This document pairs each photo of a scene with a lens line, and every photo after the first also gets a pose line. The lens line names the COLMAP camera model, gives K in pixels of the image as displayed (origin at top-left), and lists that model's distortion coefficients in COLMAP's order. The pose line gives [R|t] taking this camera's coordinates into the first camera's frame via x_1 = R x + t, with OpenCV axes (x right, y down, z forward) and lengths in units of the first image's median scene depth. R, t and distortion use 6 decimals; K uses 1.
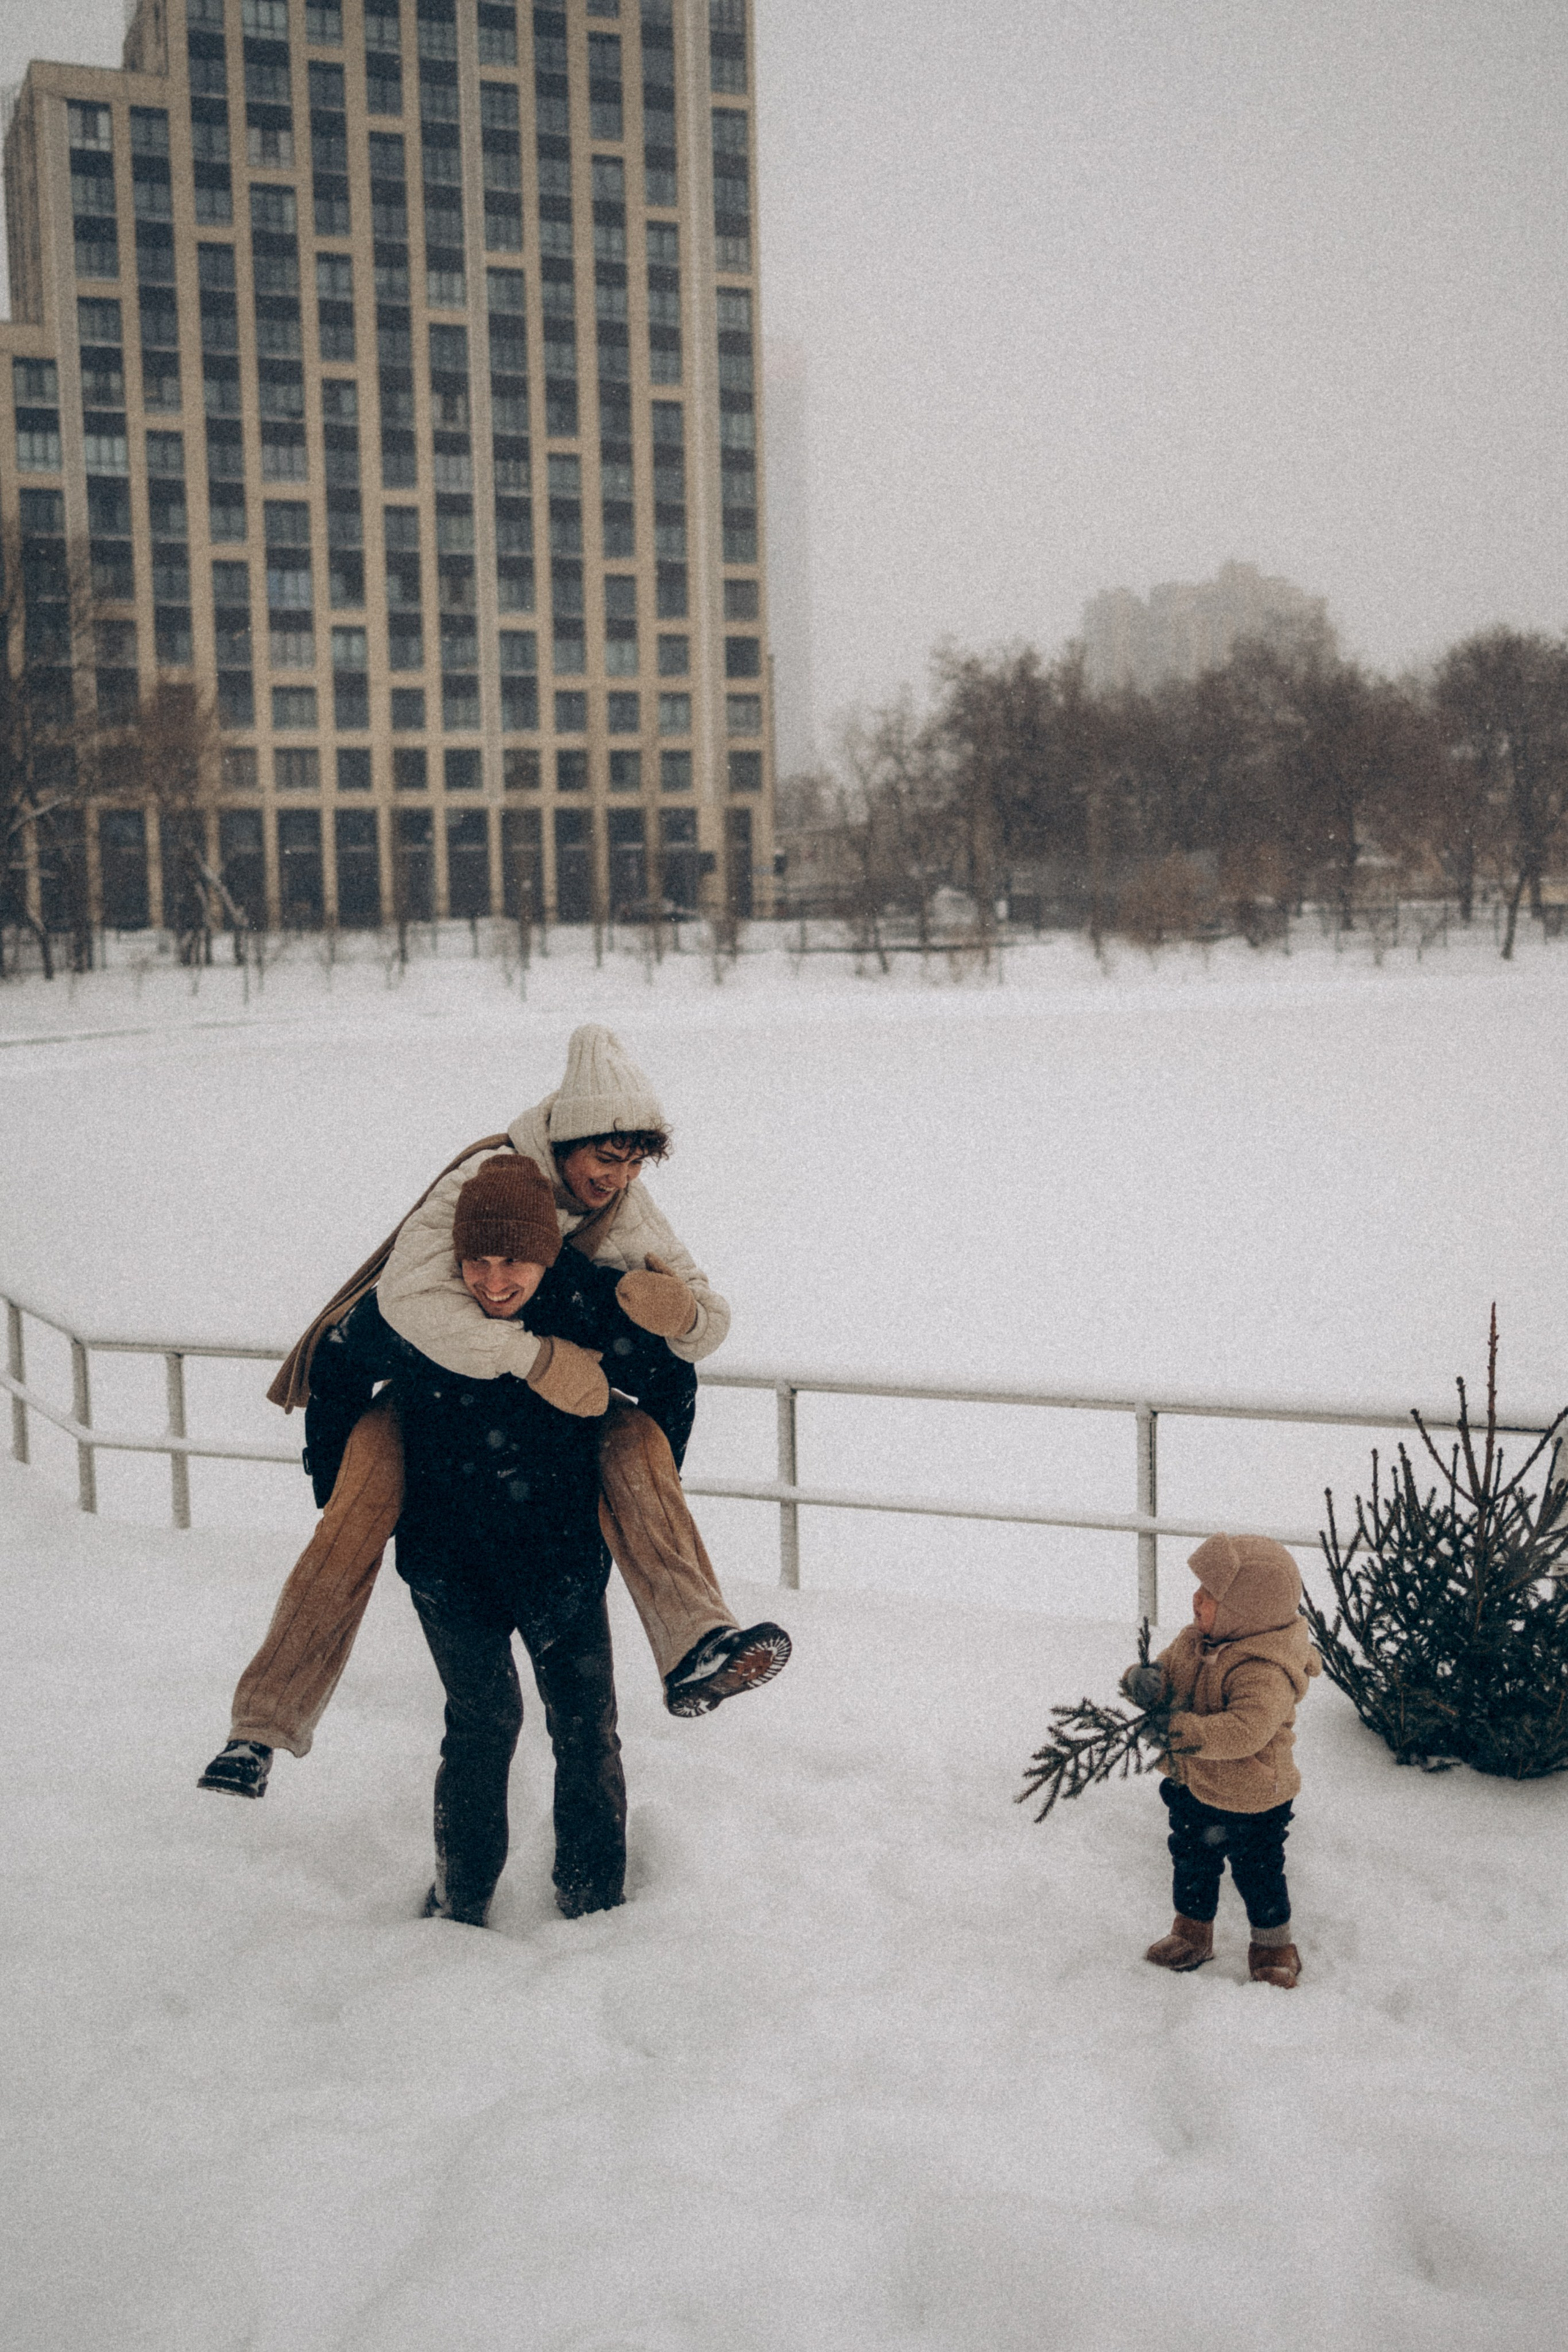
lens RADIAL K [[2633.6, 0, 791.9], [0, 2633.6, 1185.5], [0, 0, 1]] dist [0.008822, 0.000000]
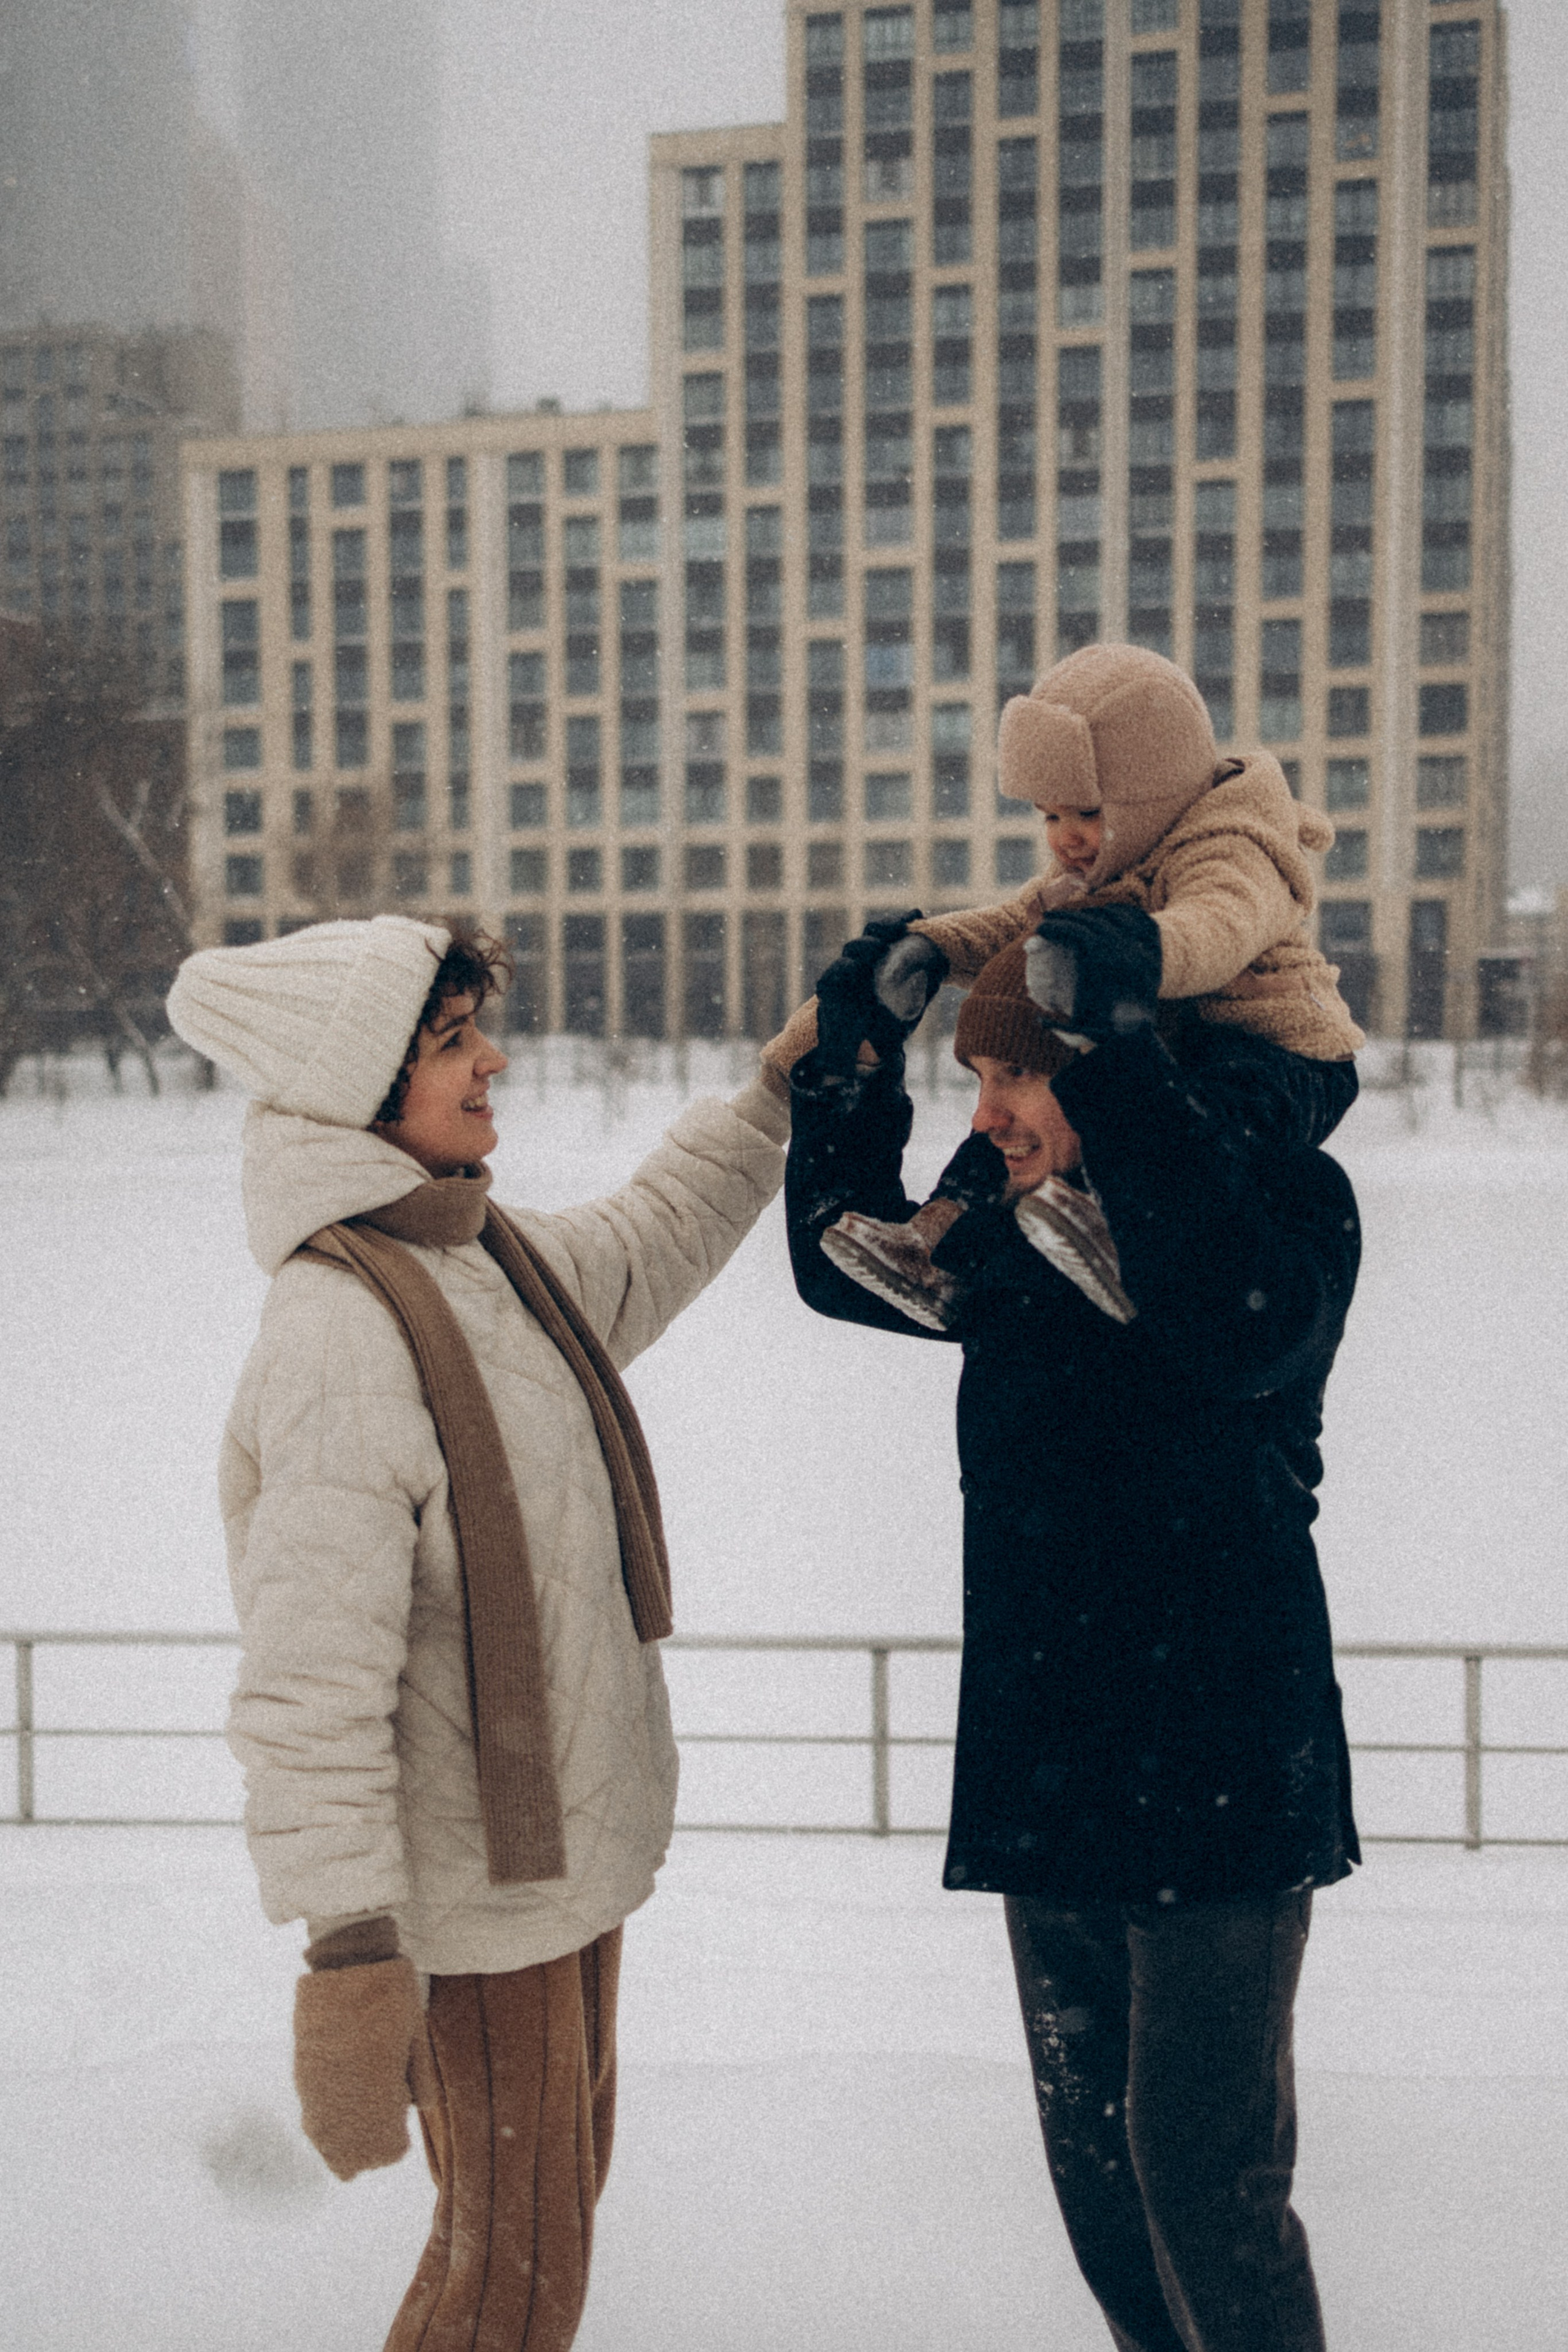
lens RADIAL K [[2633.6, 0, 811.0], [0, 2633.6, 1250.1], [0, 0, 1]] dist [0.008822, 0.000000]
pose [[0.775672, 0.069208, -0.627330, 0.365432], [-0.075743, 0.996994, 0.016337, -0.038623], [0.626575, 0.034843, 0.778582, 0.283545]]
